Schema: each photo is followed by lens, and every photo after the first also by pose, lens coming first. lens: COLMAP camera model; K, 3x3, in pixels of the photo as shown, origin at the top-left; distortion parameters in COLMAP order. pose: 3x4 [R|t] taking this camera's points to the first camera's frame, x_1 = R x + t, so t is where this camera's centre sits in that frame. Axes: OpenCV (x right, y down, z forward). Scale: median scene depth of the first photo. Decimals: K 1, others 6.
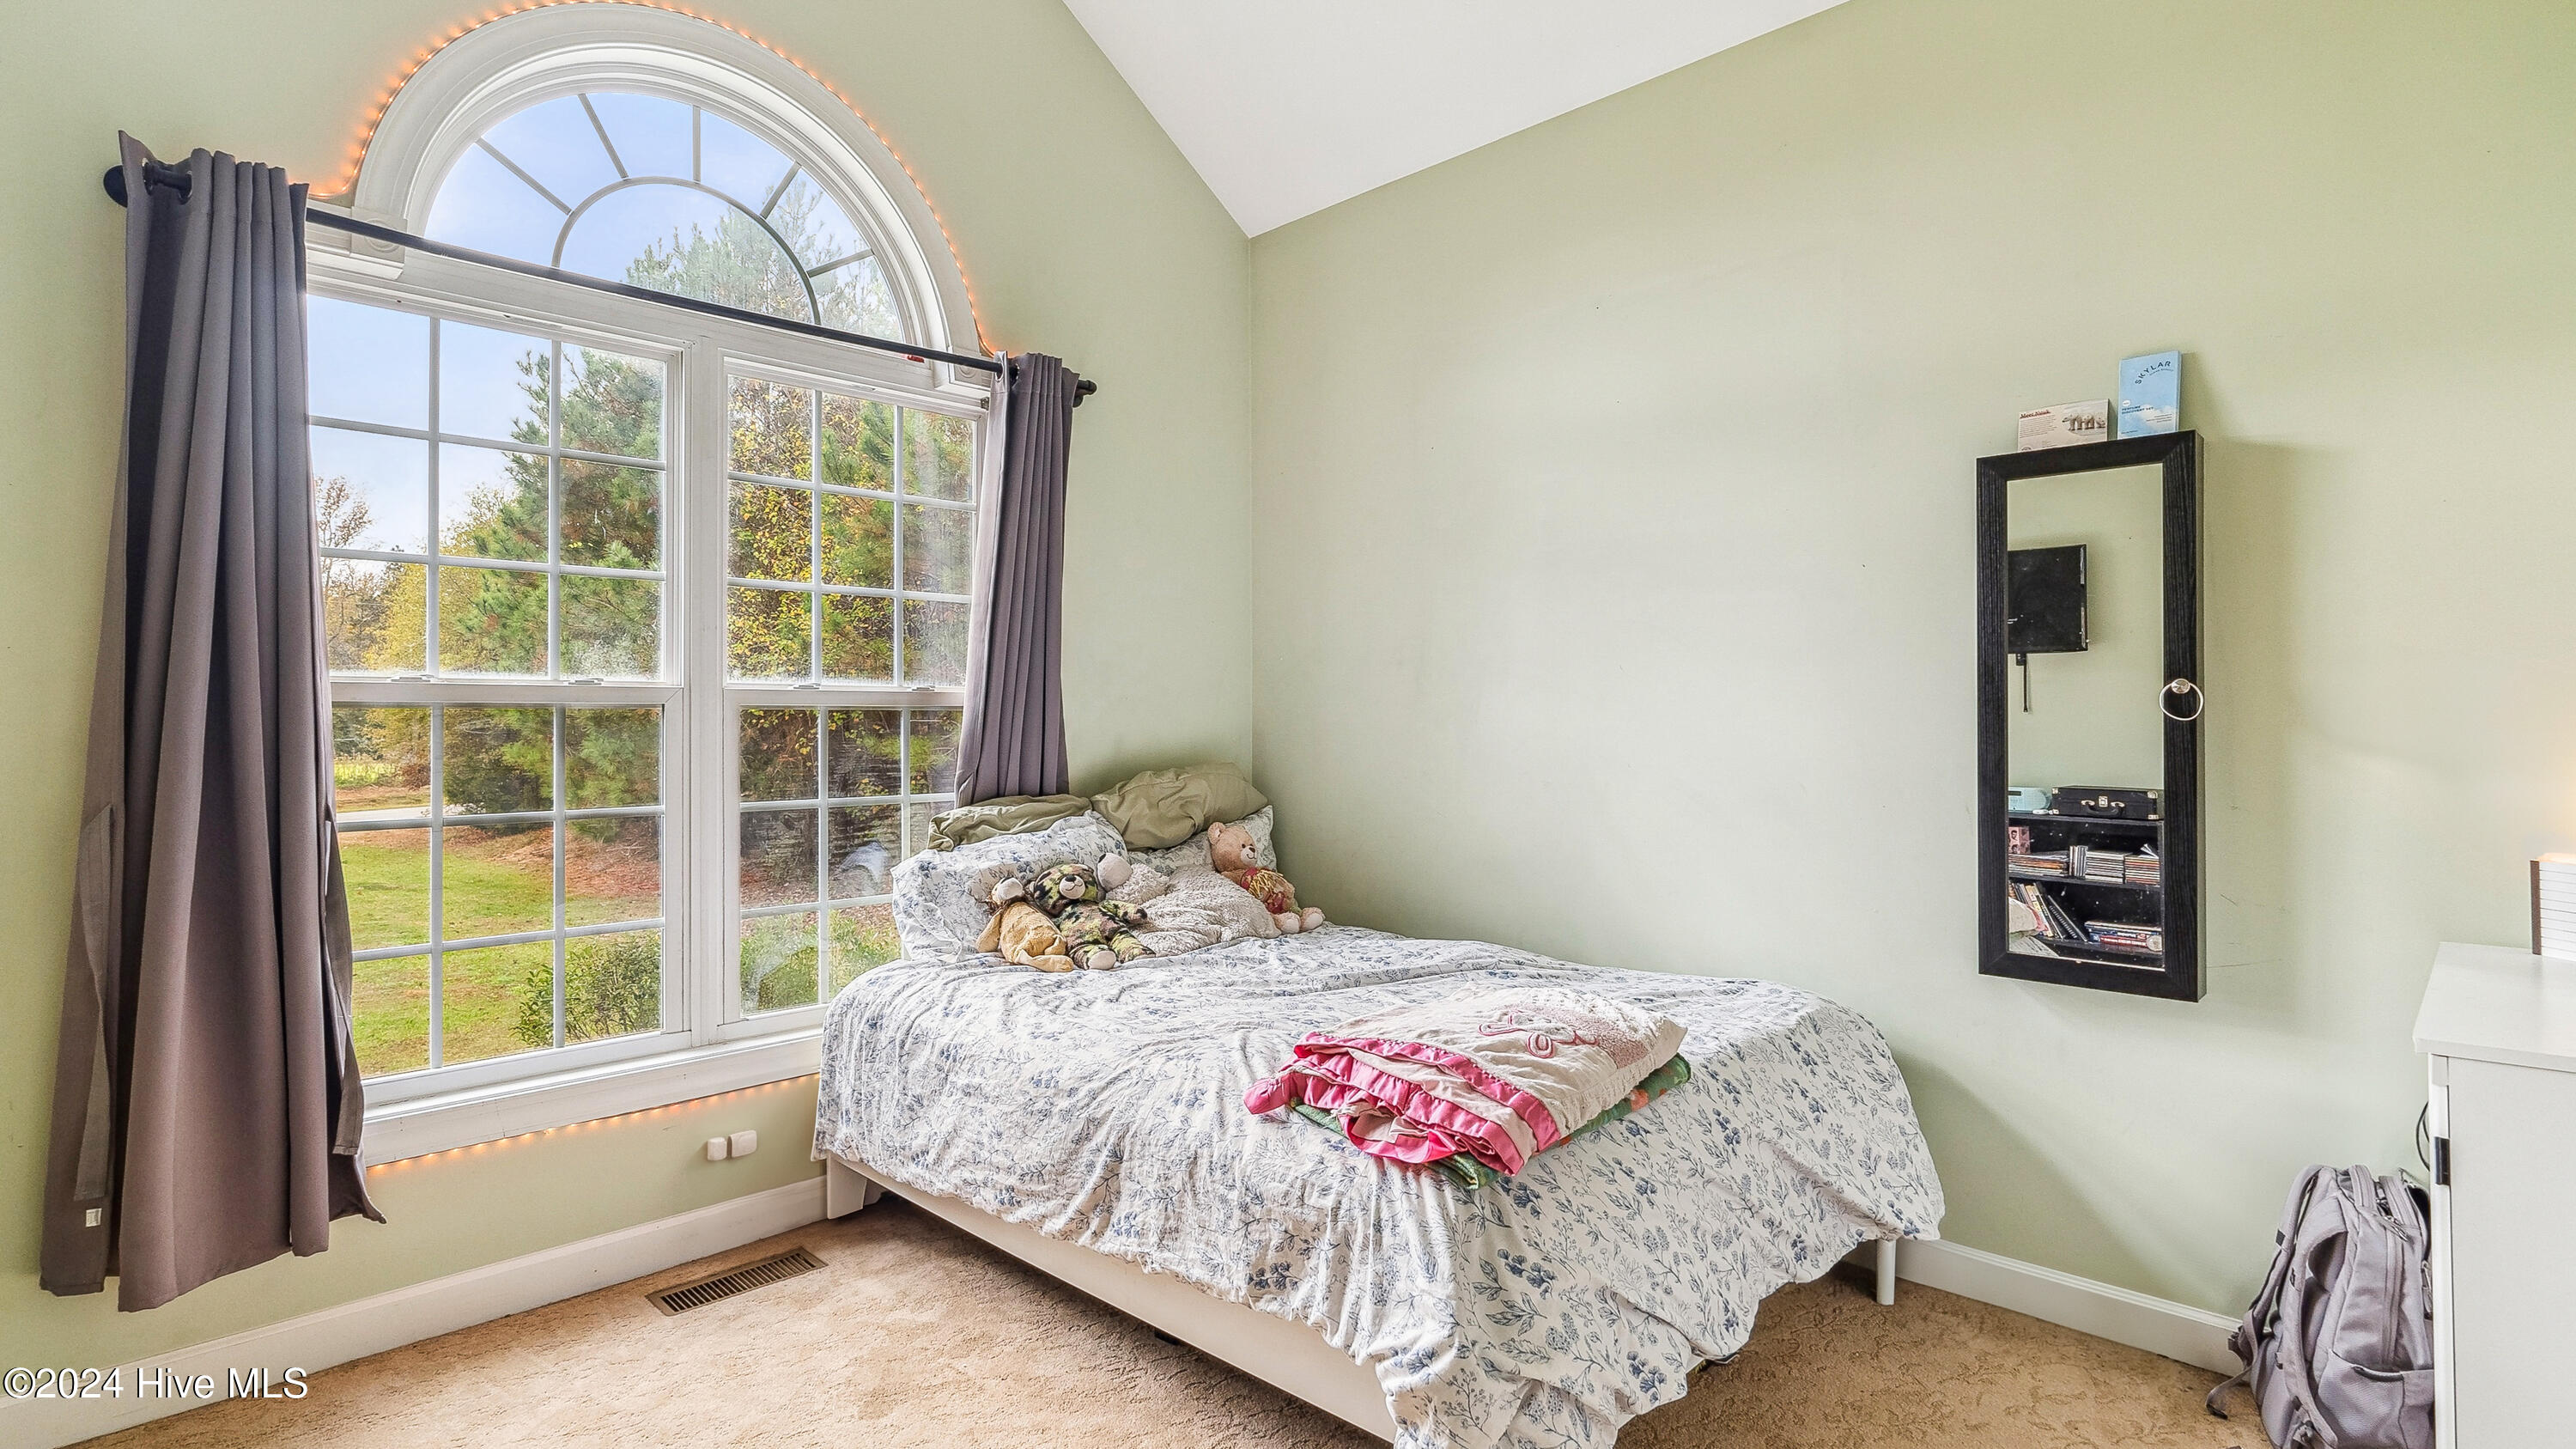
lens RADIAL K [[1255.3, 0, 1338.6], [0, 1255.3, 727.6], [0, 0, 1]] dist [0.001874, -0.000162]
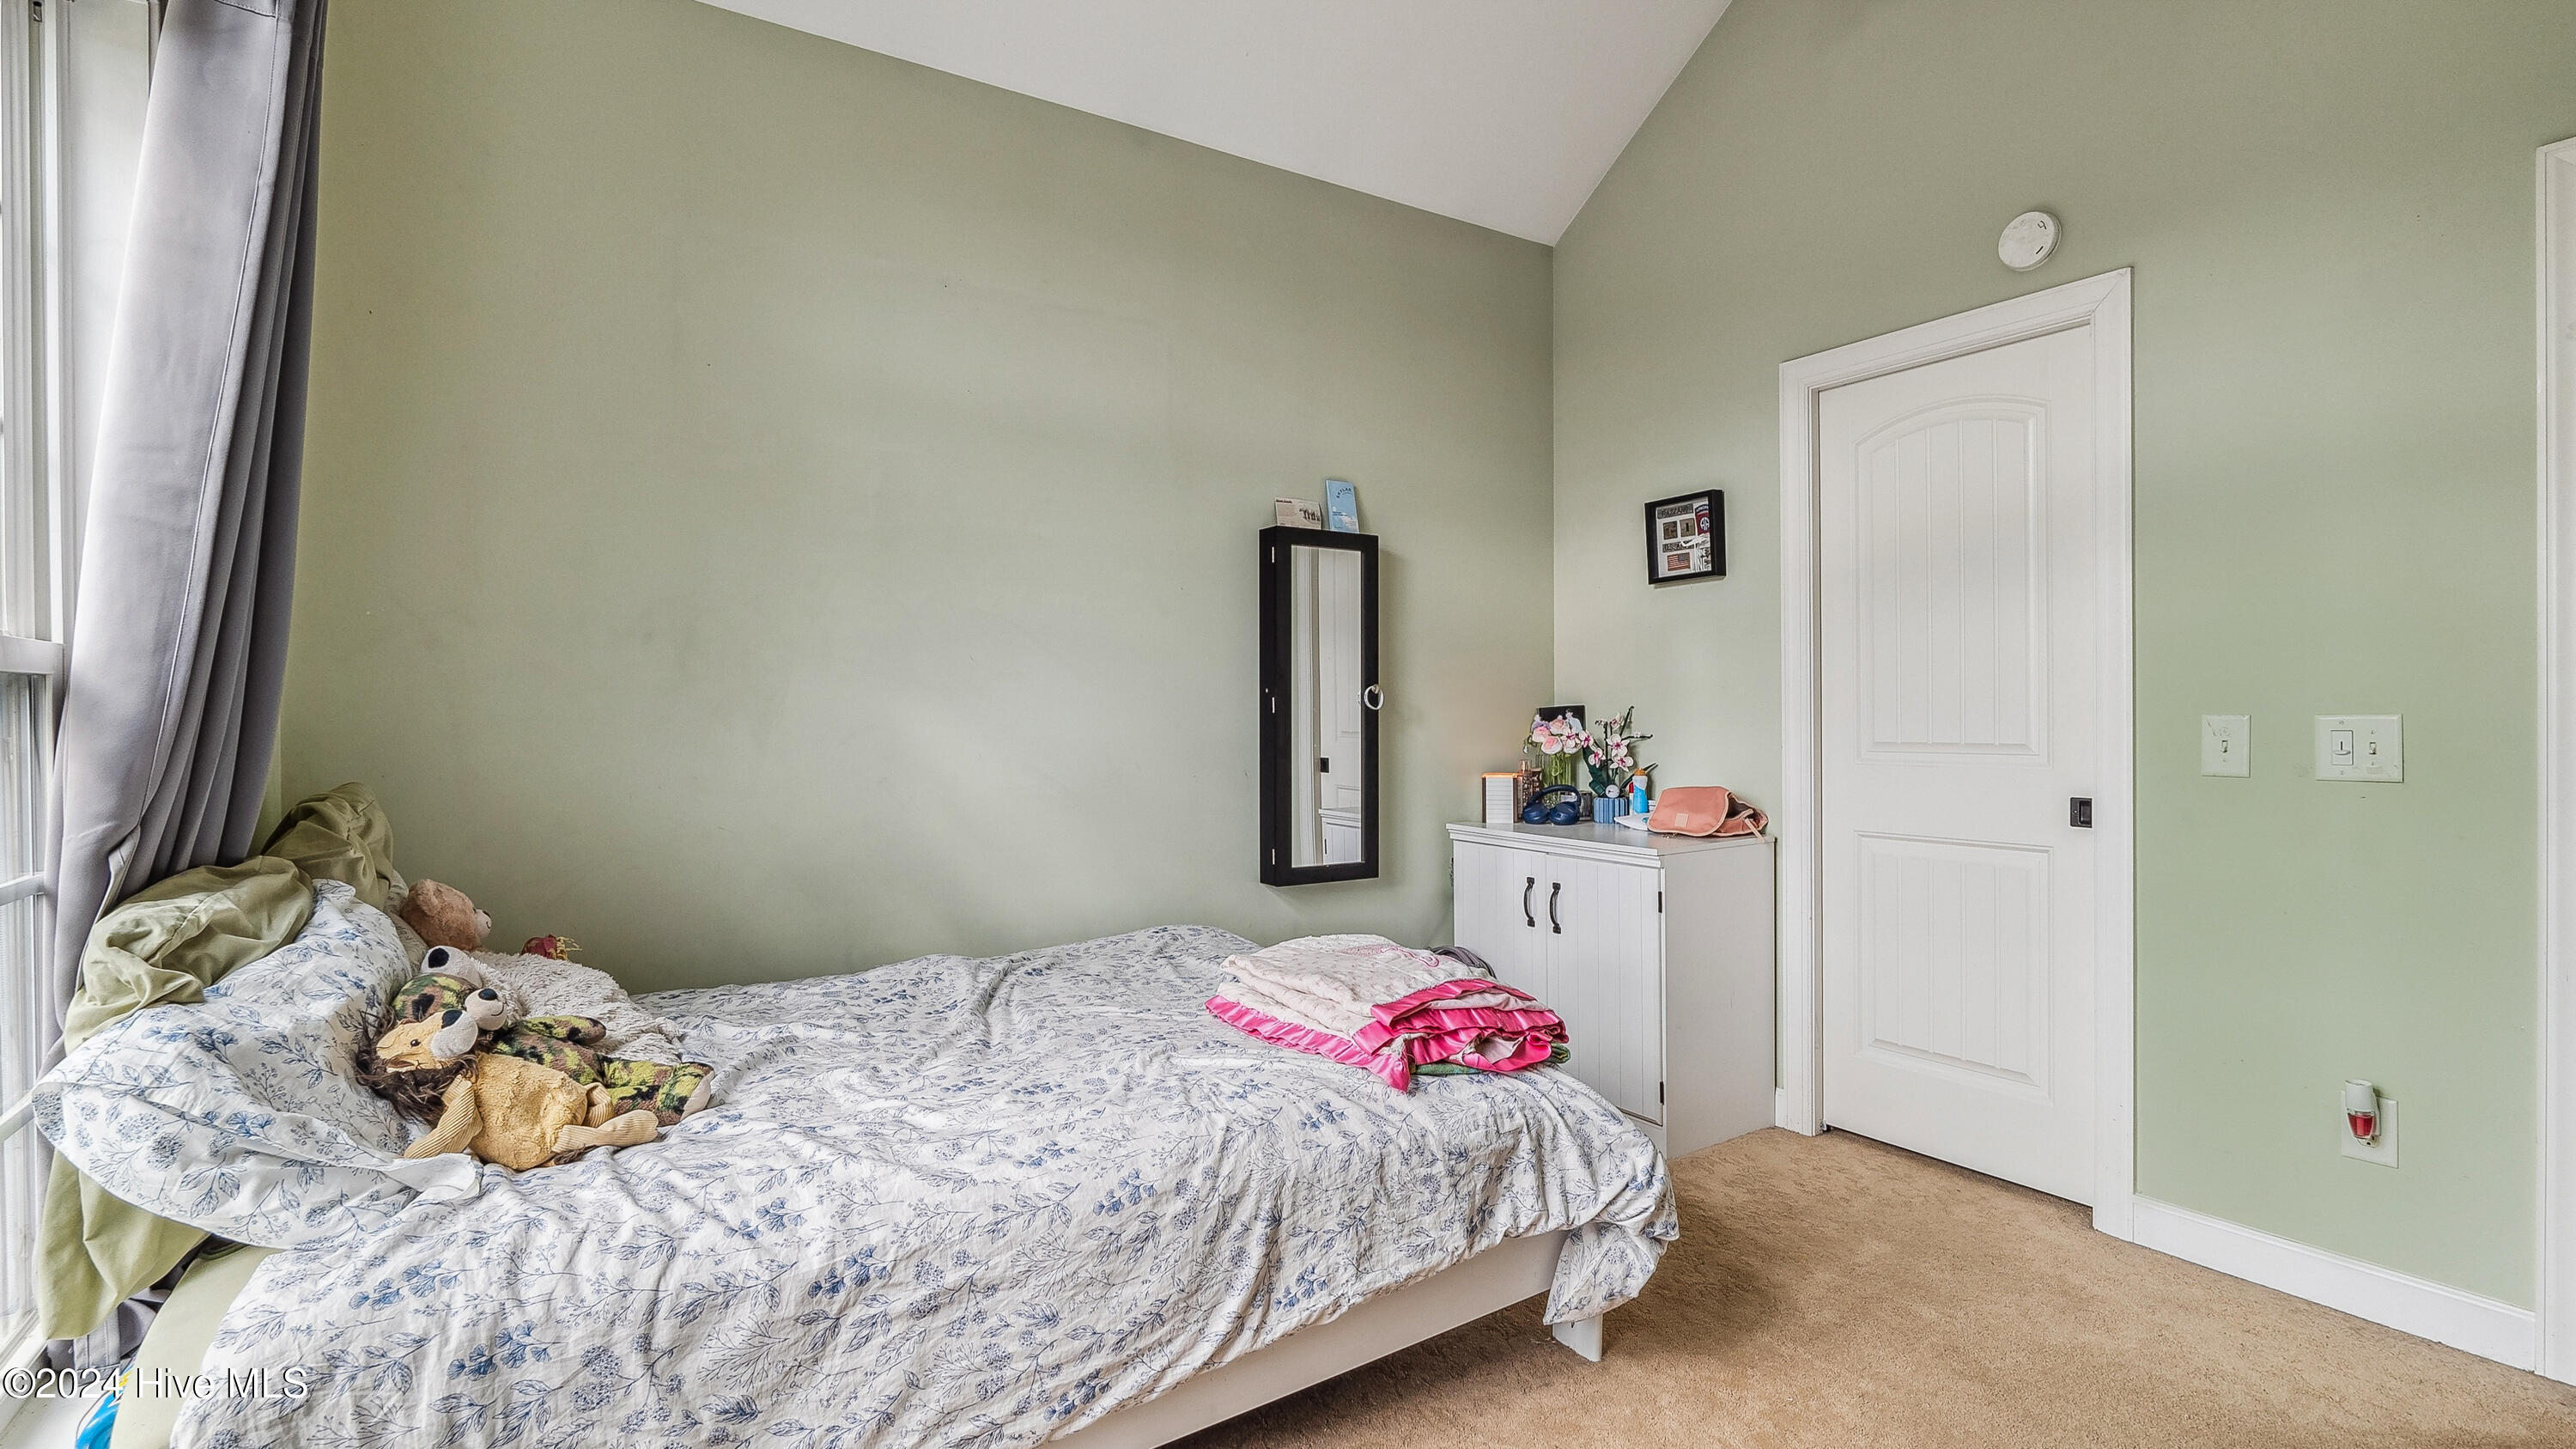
lens RADIAL K [[1177.7, 0, 1287.4], [0, 1177.7, 734.9], [0, 0, 1]] dist [-0.002472, 0.000560]
pose [[0.240769, -0.017287, 0.970428, -0.888545], [0.011725, 0.999820, 0.014902, 0.003330], [-0.970512, 0.007791, 0.240928, 0.757835]]
